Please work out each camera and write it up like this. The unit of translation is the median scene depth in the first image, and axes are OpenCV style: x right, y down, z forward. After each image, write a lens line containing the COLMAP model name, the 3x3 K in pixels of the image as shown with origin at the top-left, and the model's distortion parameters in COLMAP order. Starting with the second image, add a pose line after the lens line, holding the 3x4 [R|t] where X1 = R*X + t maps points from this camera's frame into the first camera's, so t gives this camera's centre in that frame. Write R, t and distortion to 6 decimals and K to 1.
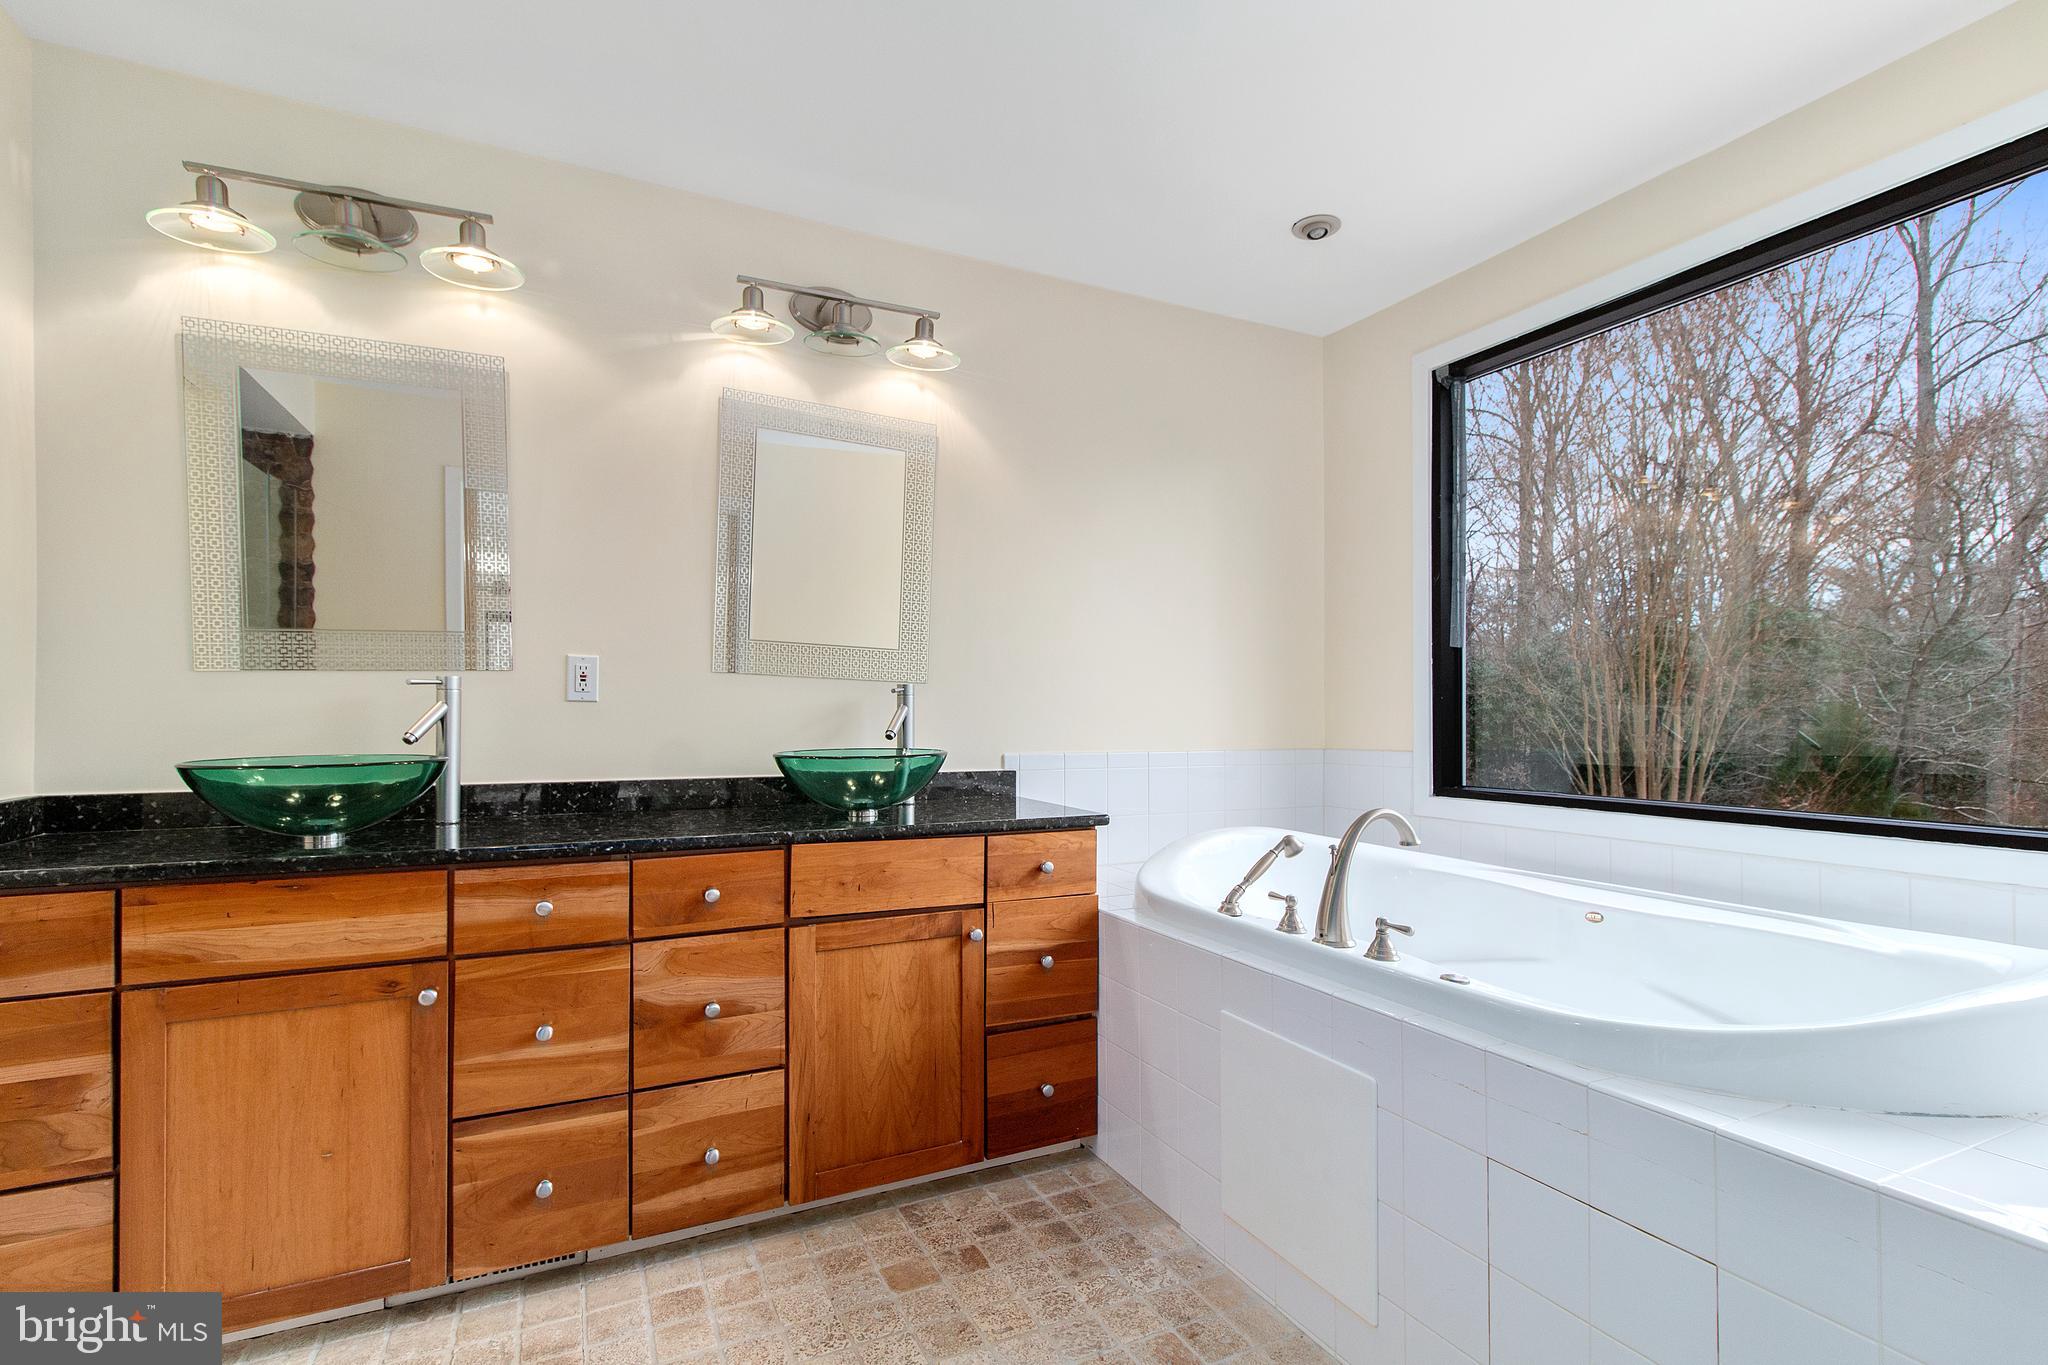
lens RADIAL K [[942.6, 0, 1030.1], [0, 942.6, 713.7], [0, 0, 1]] dist [0.000518, -0.000015]
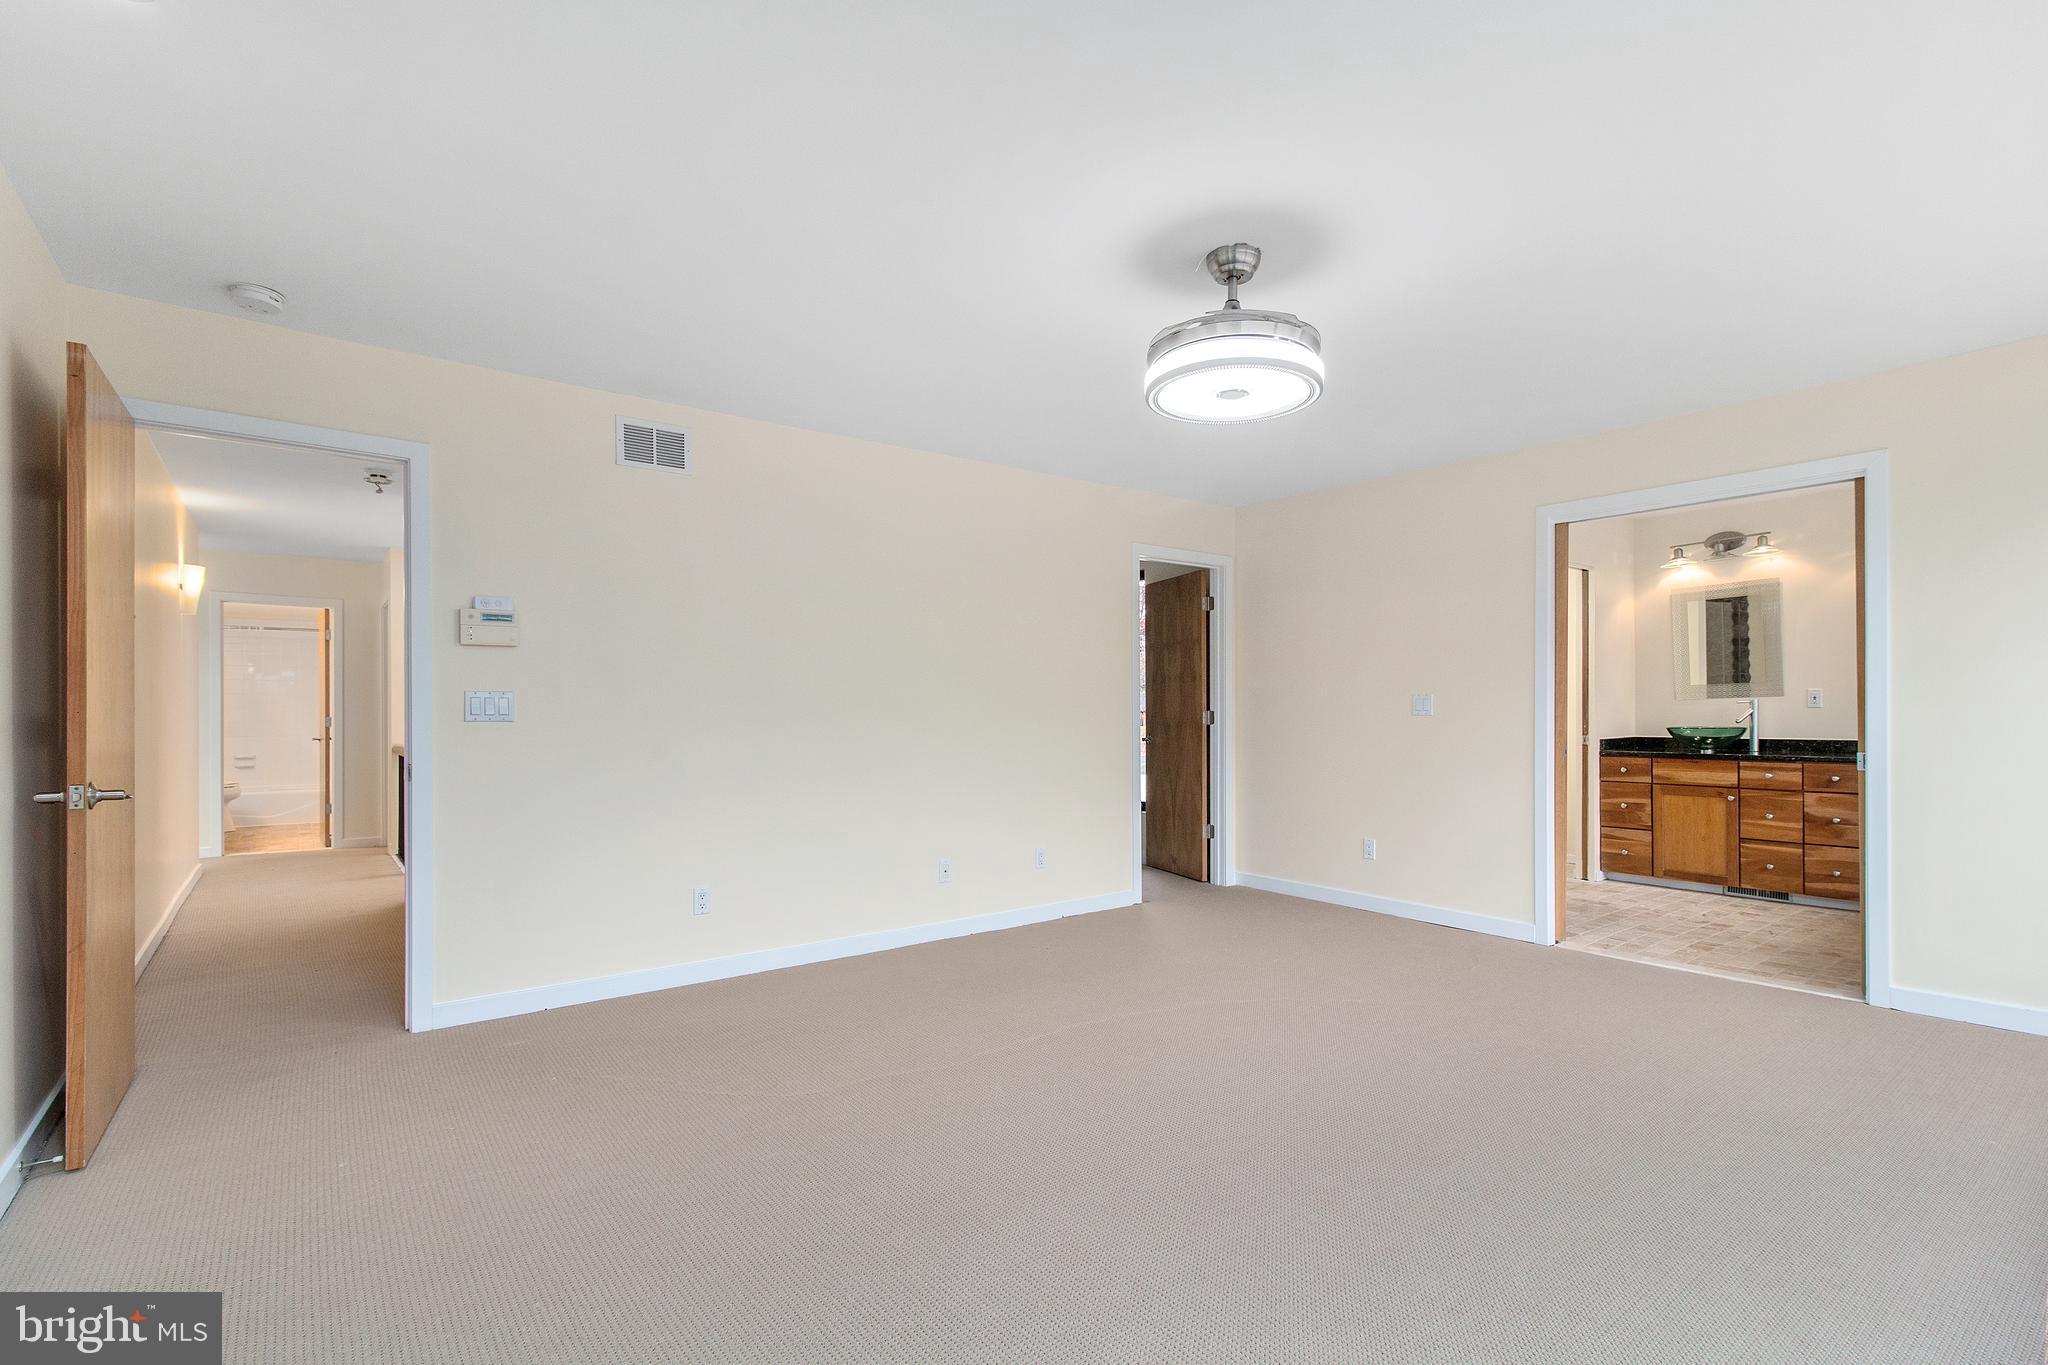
lens RADIAL K [[942.6, 0, 1030.1], [0, 942.6, 713.7], [0, 0, 1]] dist [0.000518, -0.000015]
pose [[0.173162, -0.010612, -0.984836, 1.967902], [0.004122, 0.999941, -0.010050, 0.022266], [0.984885, -0.002319, 0.173196, -1.789822]]
